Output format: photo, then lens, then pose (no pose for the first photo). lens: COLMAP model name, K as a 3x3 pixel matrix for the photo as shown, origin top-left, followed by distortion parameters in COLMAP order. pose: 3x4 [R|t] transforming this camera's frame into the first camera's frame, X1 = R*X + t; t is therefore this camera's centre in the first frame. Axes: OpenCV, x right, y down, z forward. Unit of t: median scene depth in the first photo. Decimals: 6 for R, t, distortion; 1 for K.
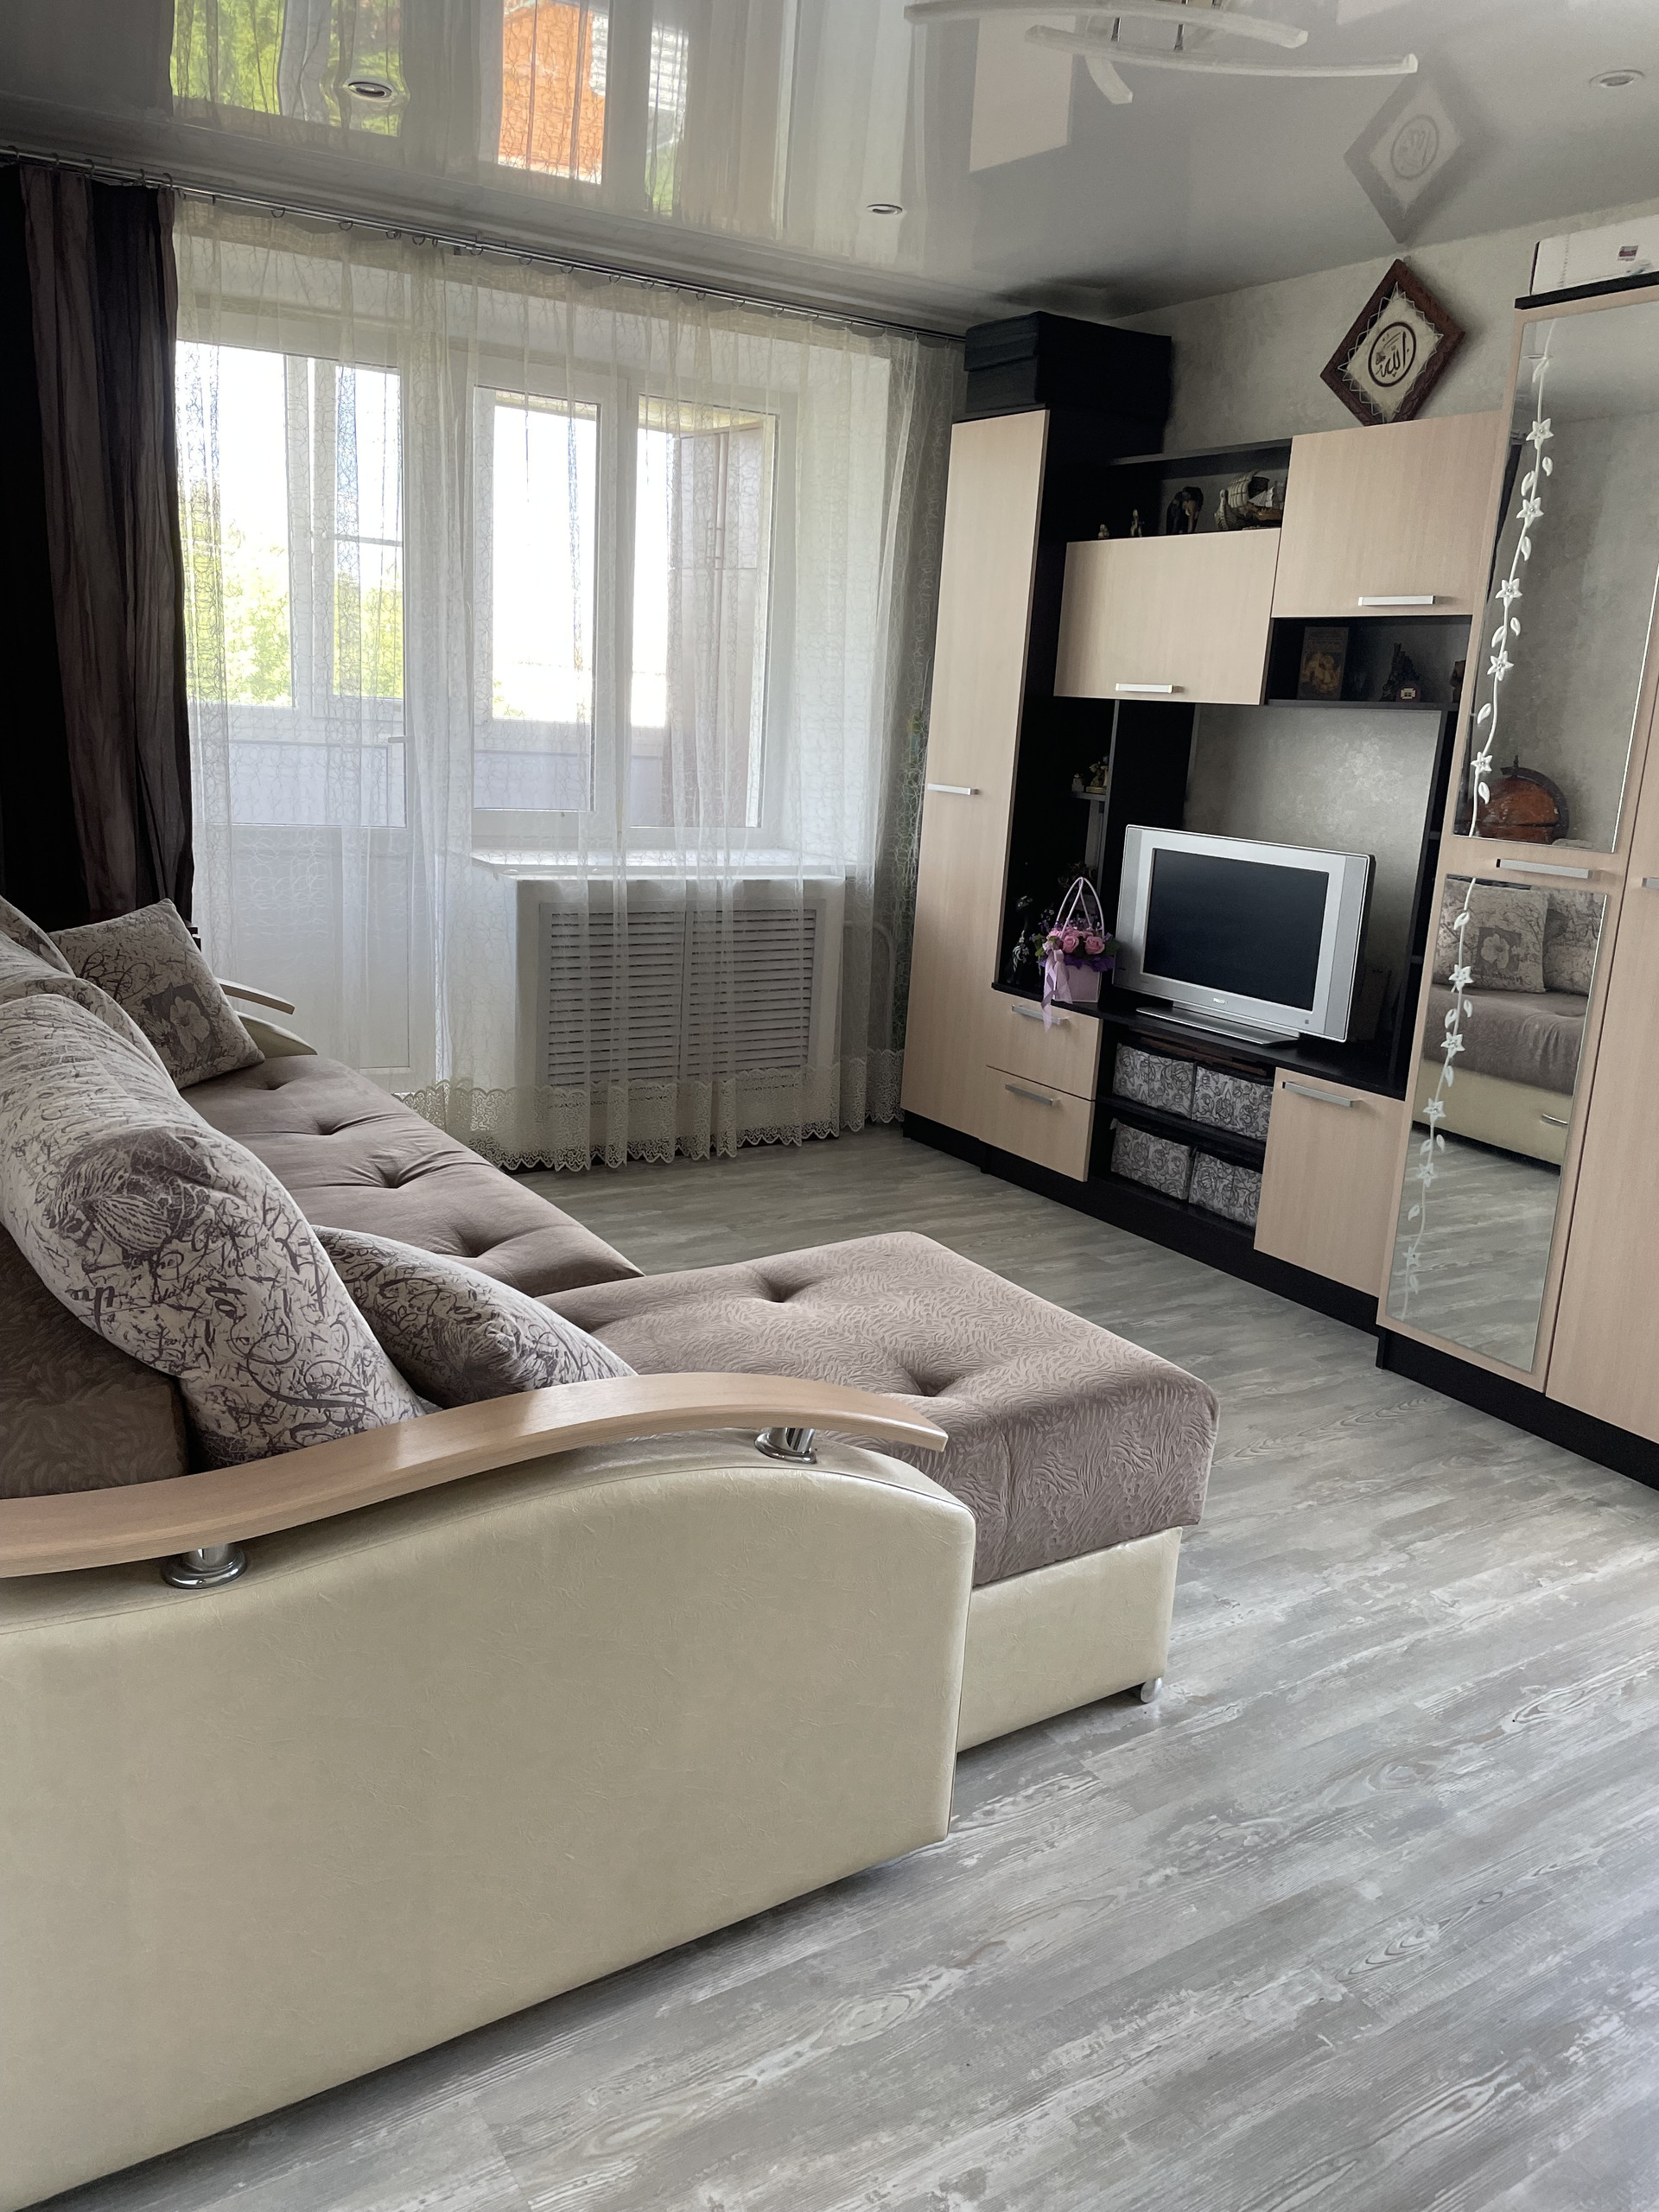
lens RADIAL K [[1678.5, 0, 831.4], [0, 1678.5, 1102.4], [0, 0, 1]] dist [0.008518, -0.020685]
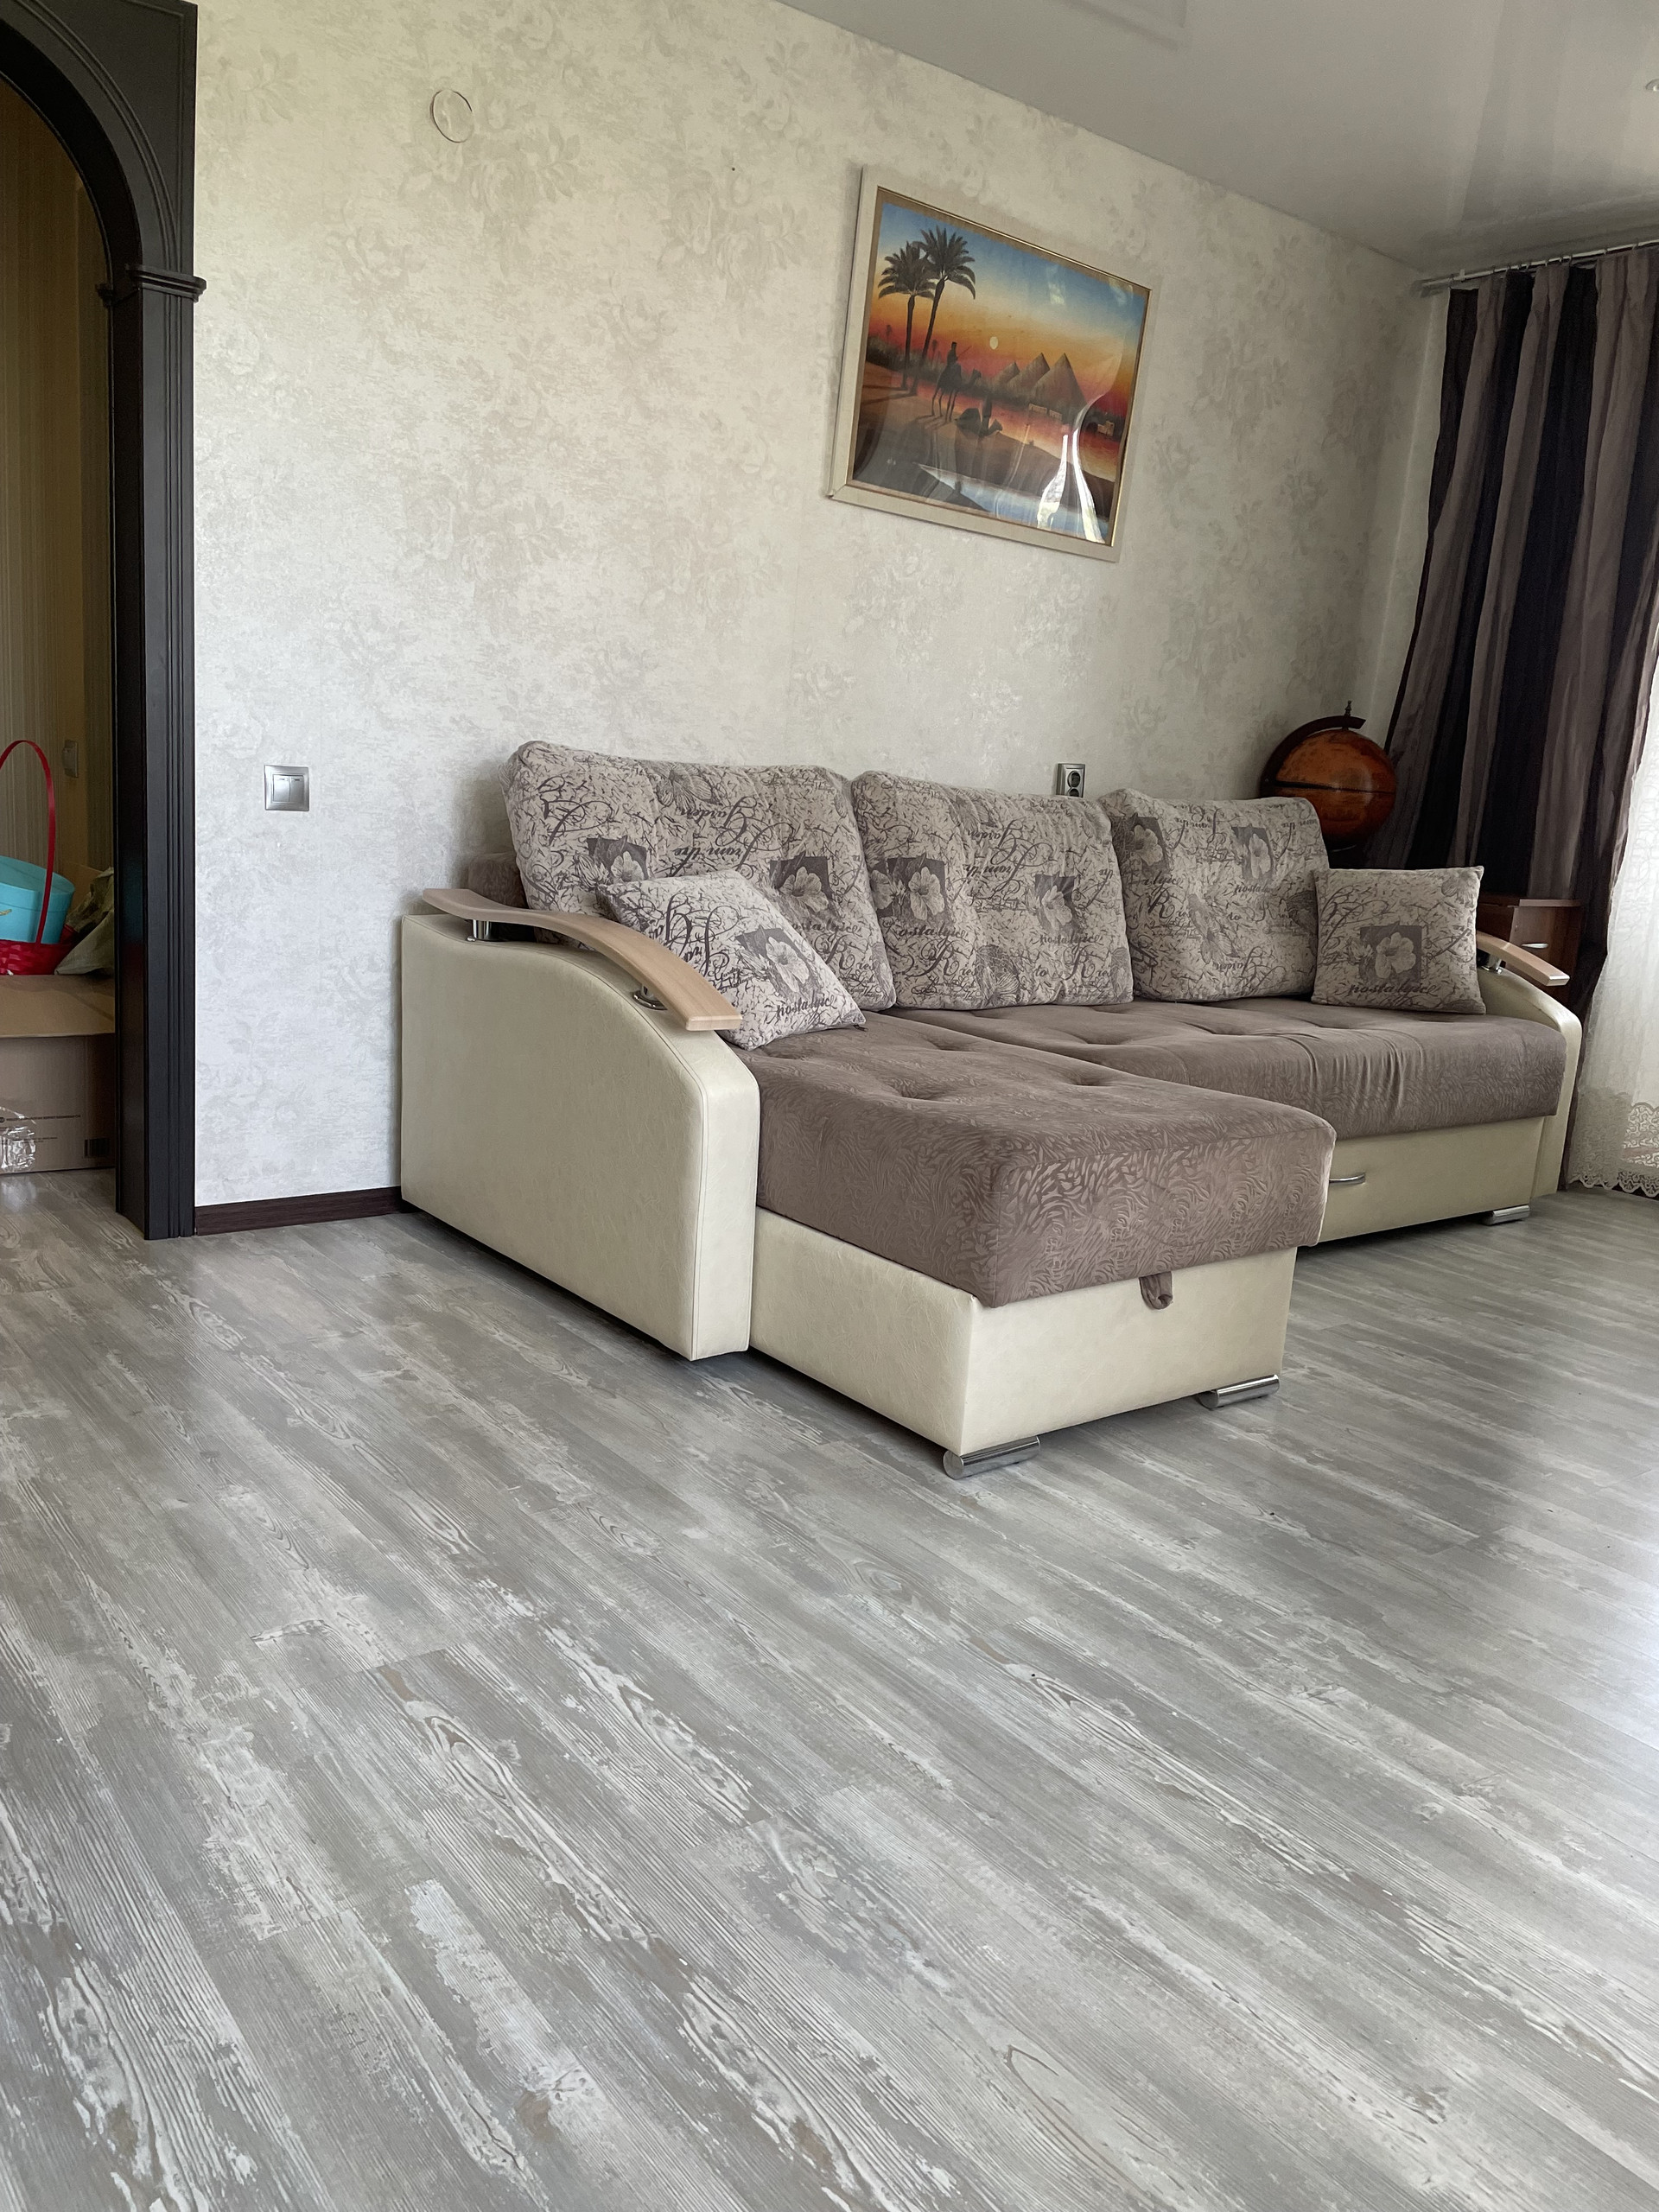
lens RADIAL K [[1678.5, 0, 836.1], [0, 1678.5, 1107.1], [0, 0, 1]] dist [0.008518, -0.020685]
pose [[0.104212, 0.143188, -0.984194, 1.256502], [-0.323358, 0.940696, 0.102620, 0.081720], [0.940521, 0.307553, 0.144333, 0.812374]]
